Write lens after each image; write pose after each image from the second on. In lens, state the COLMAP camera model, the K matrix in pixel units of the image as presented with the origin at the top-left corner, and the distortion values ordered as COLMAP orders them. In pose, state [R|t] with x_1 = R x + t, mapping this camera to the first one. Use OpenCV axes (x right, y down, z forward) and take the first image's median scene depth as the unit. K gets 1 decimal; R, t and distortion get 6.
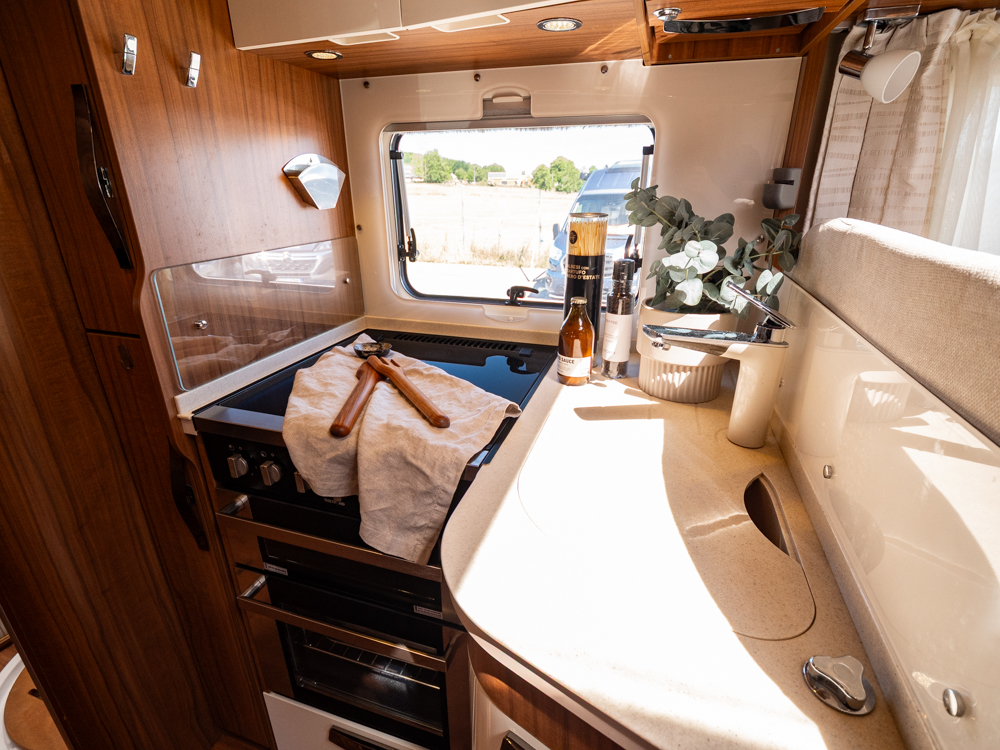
lens RADIAL K [[488.5, 0, 500.0], [0, 488.5, 375.0], [0, 0, 1]] dist [-0.013002, -0.001107]
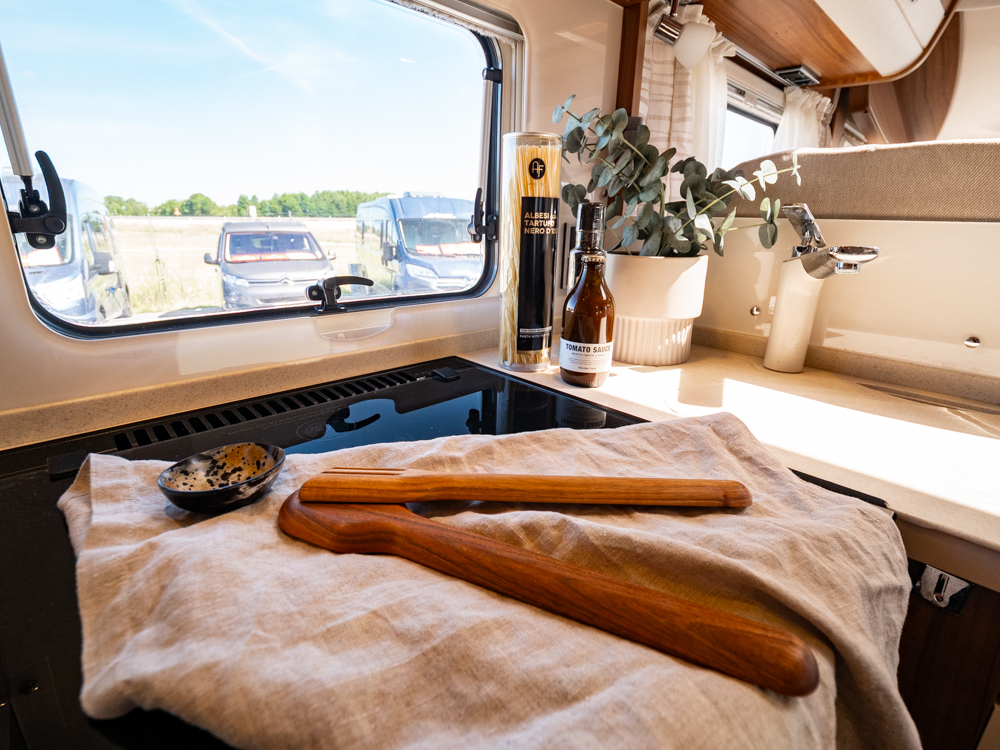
lens RADIAL K [[488.5, 0, 500.0], [0, 488.5, 375.0], [0, 0, 1]] dist [-0.013002, -0.001107]
pose [[0.473665, -0.250121, 0.844441, -0.420388], [0.295029, 0.948488, 0.115451, -0.095837], [-0.829819, 0.194450, 0.523058, 0.647427]]
